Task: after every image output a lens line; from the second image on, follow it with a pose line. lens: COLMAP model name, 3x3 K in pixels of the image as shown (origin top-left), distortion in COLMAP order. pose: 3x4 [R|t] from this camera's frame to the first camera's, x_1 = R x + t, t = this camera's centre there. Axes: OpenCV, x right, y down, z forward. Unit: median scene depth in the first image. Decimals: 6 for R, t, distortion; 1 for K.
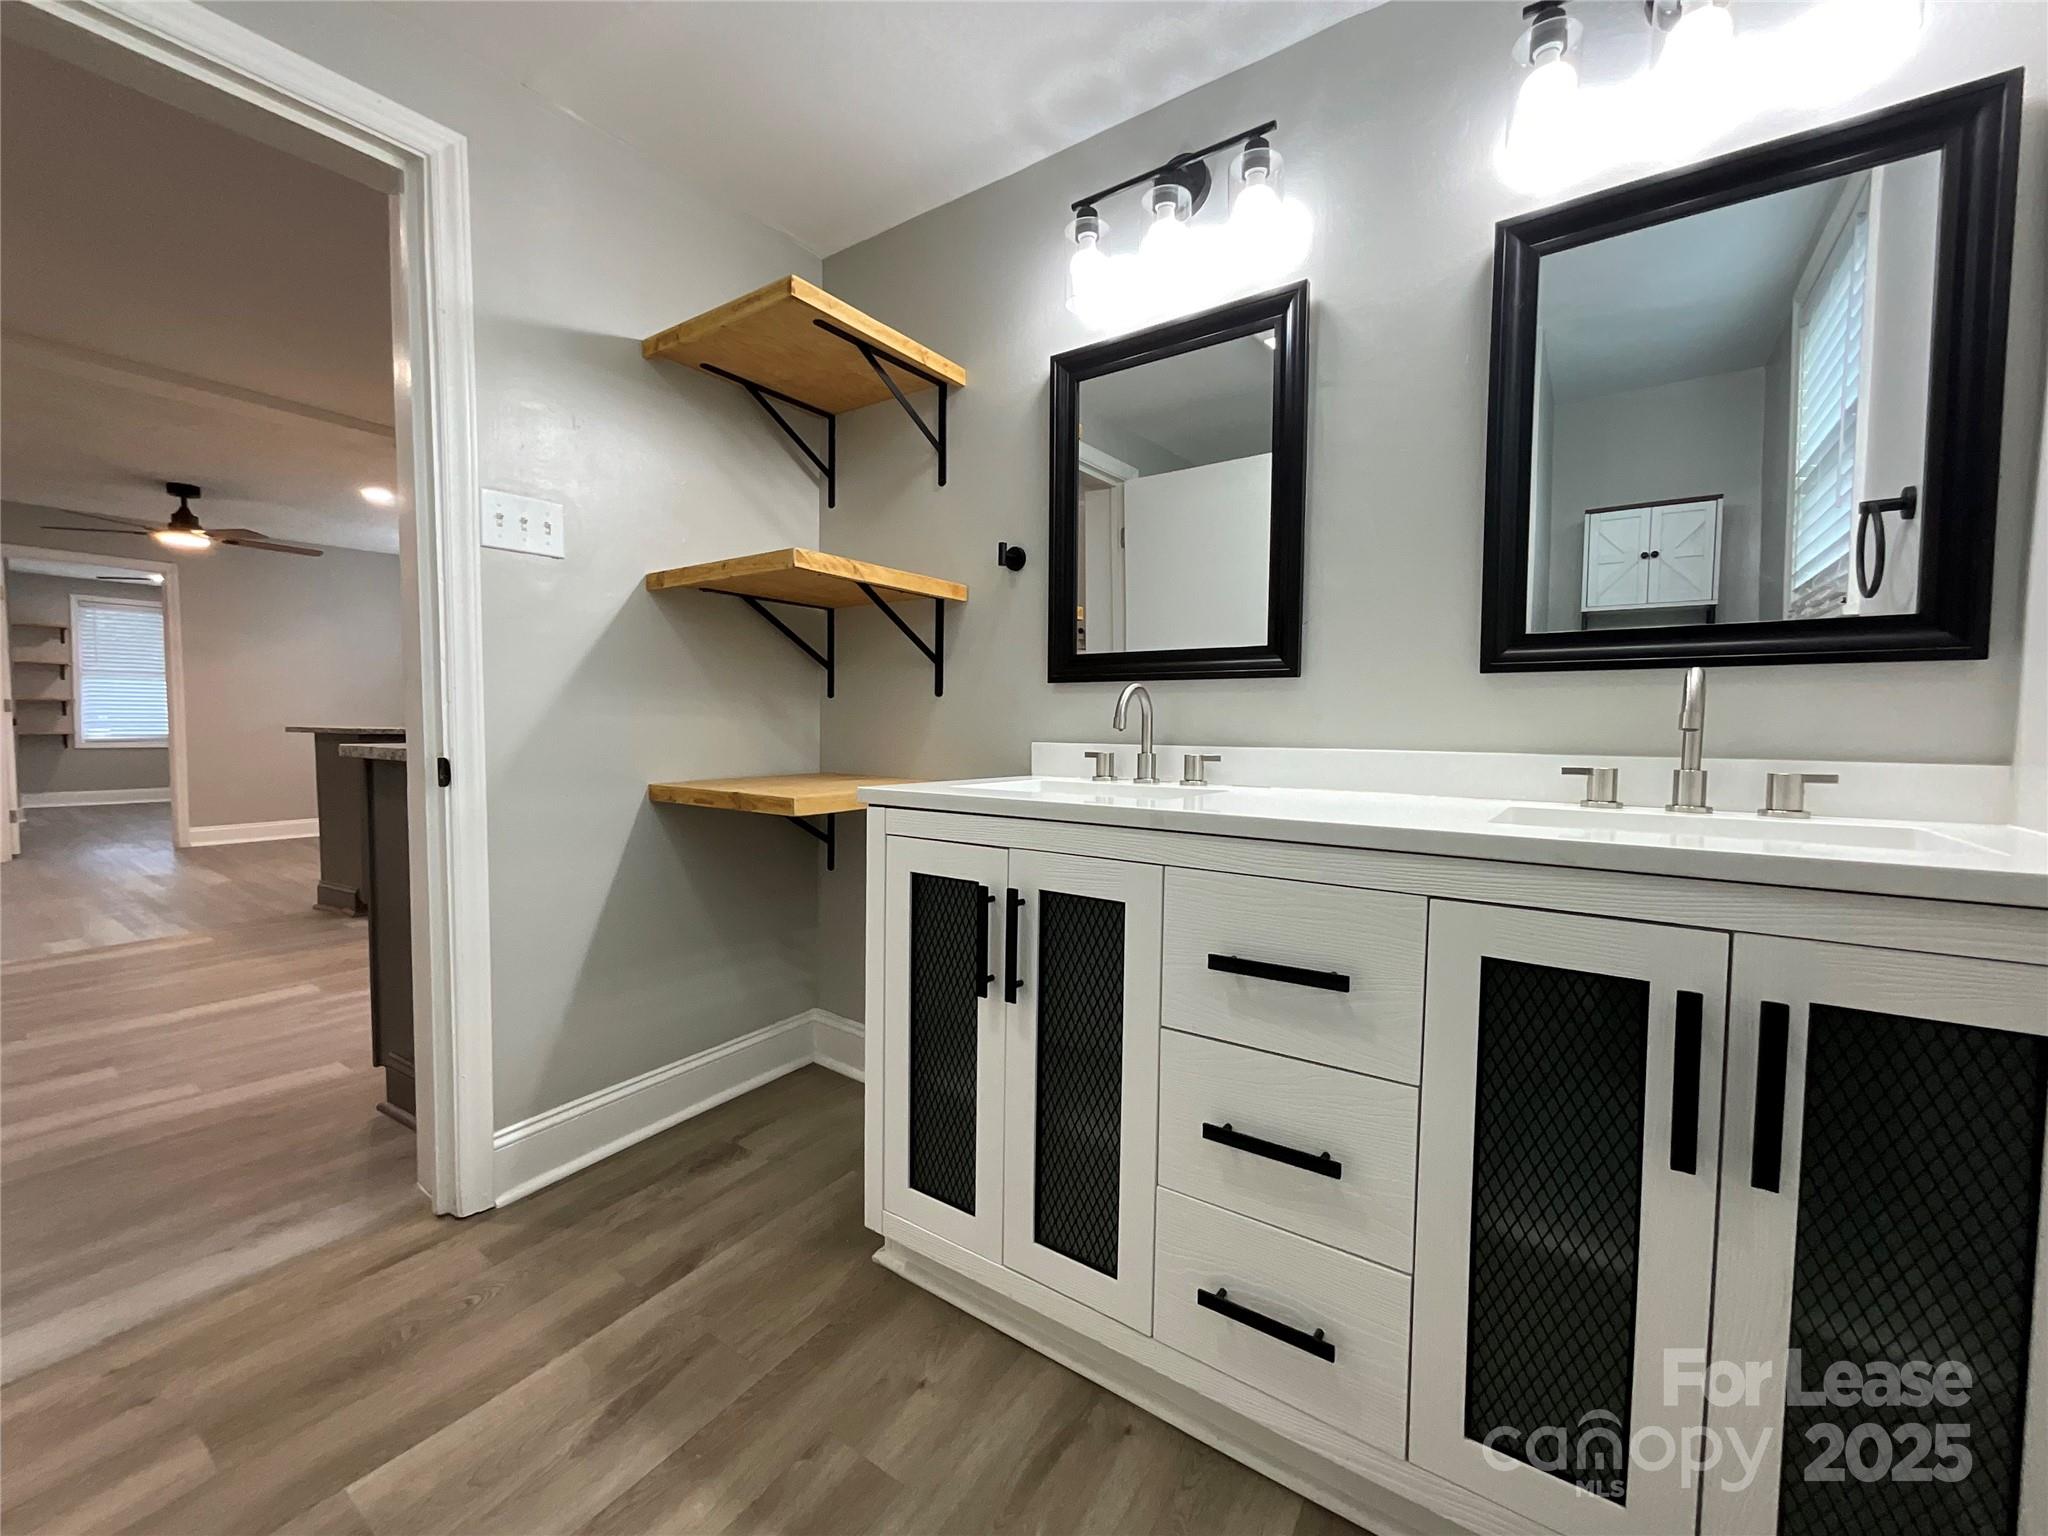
lens RADIAL K [[837.1, 0, 1024.0], [0, 837.1, 768.0], [0, 0, 1]] dist [-0.000981, -0.000295]
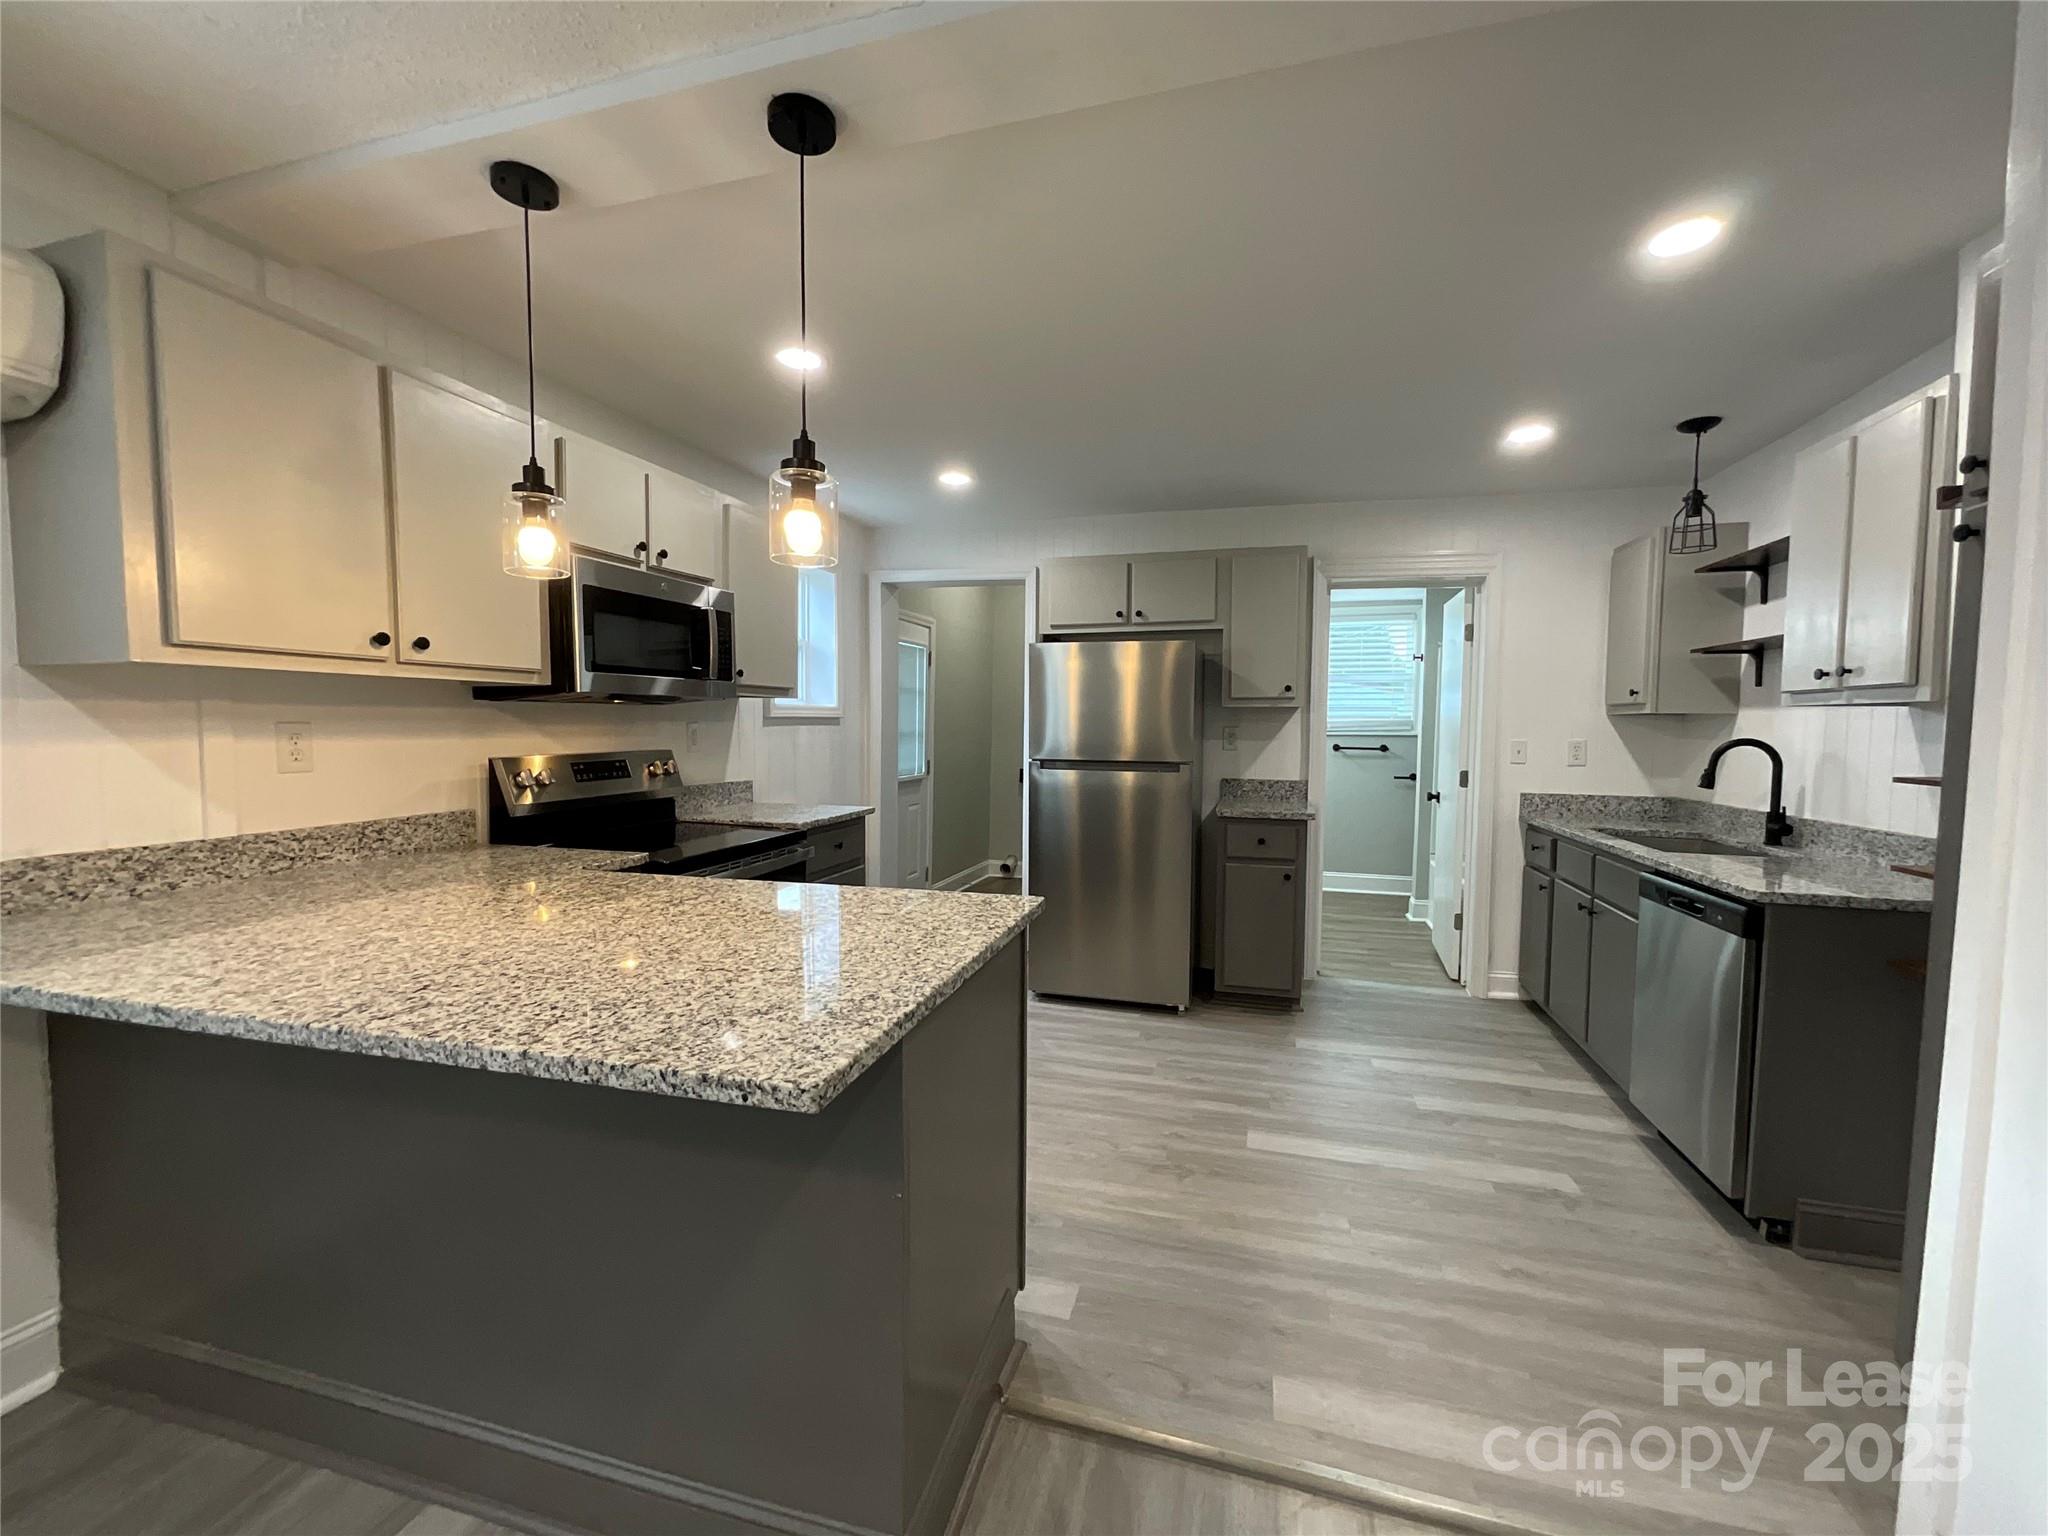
lens RADIAL K [[817.8, 0, 1024.0], [0, 817.8, 768.0], [0, 0, 1]] dist [0.000786, 0.000512]
pose [[-0.318593, -0.059306, 0.946034, -3.186851], [0.039349, 0.996353, 0.075712, -0.398381], [-0.947074, 0.061346, -0.315098, 3.001654]]
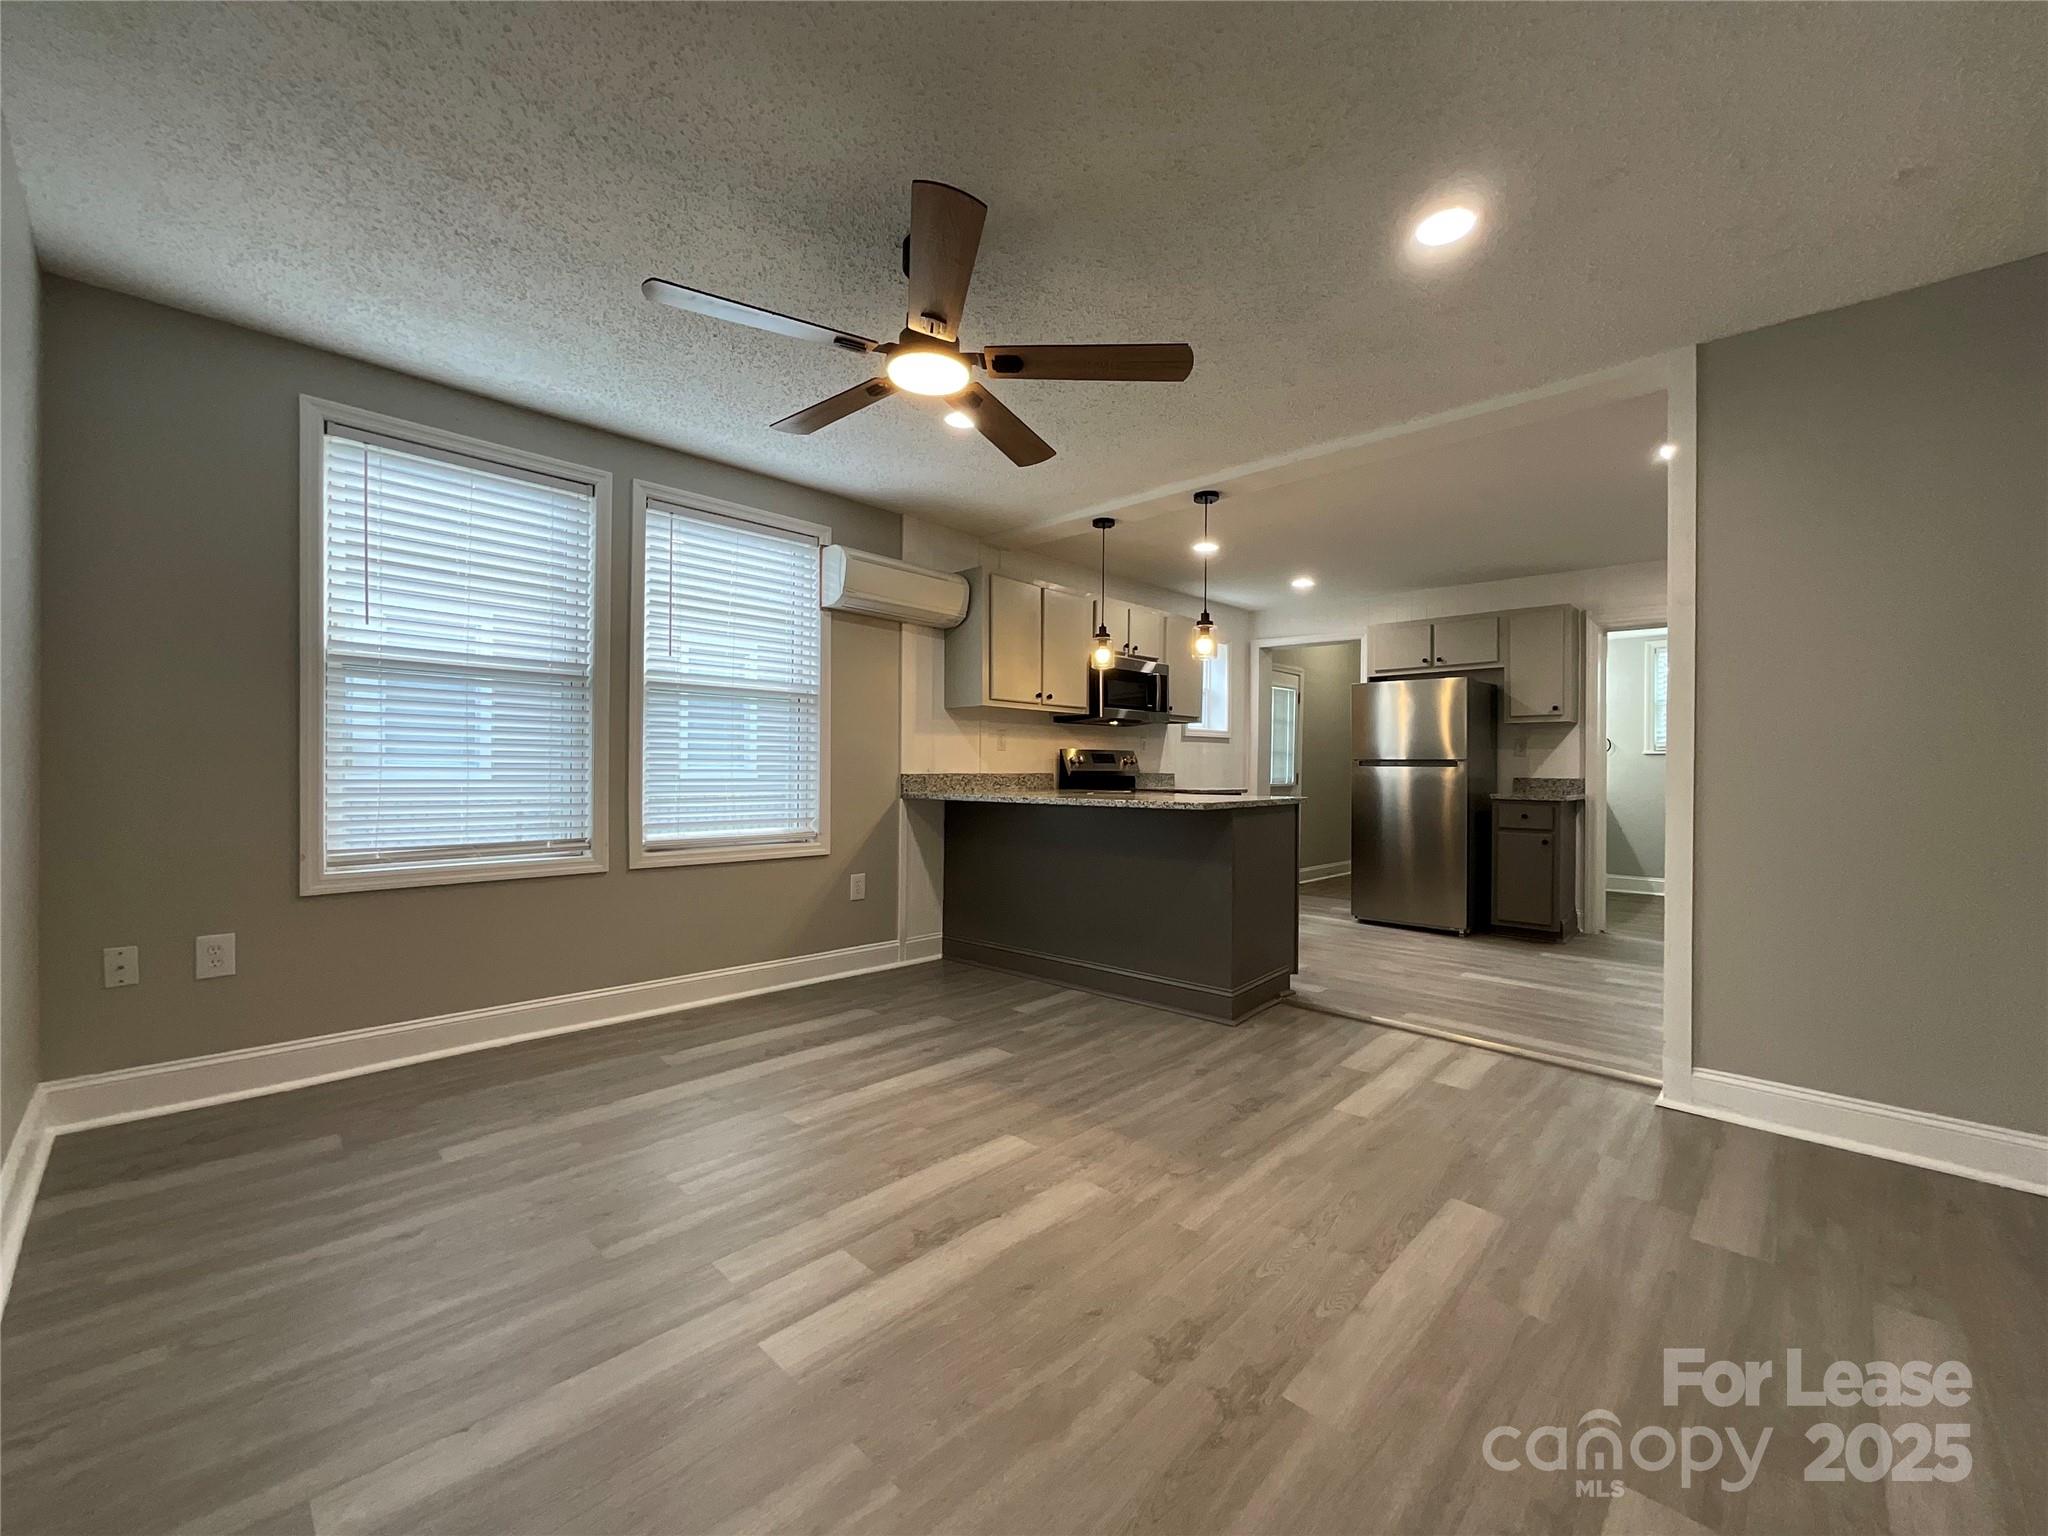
lens RADIAL K [[817.8, 0, 1024.0], [0, 817.8, 768.0], [0, 0, 1]] dist [0.000786, 0.000512]
pose [[0.160067, -0.006138, 0.987087, -4.856646], [0.041556, 0.999136, -0.000526, -0.255702], [-0.986231, 0.041103, 0.160184, 3.092720]]
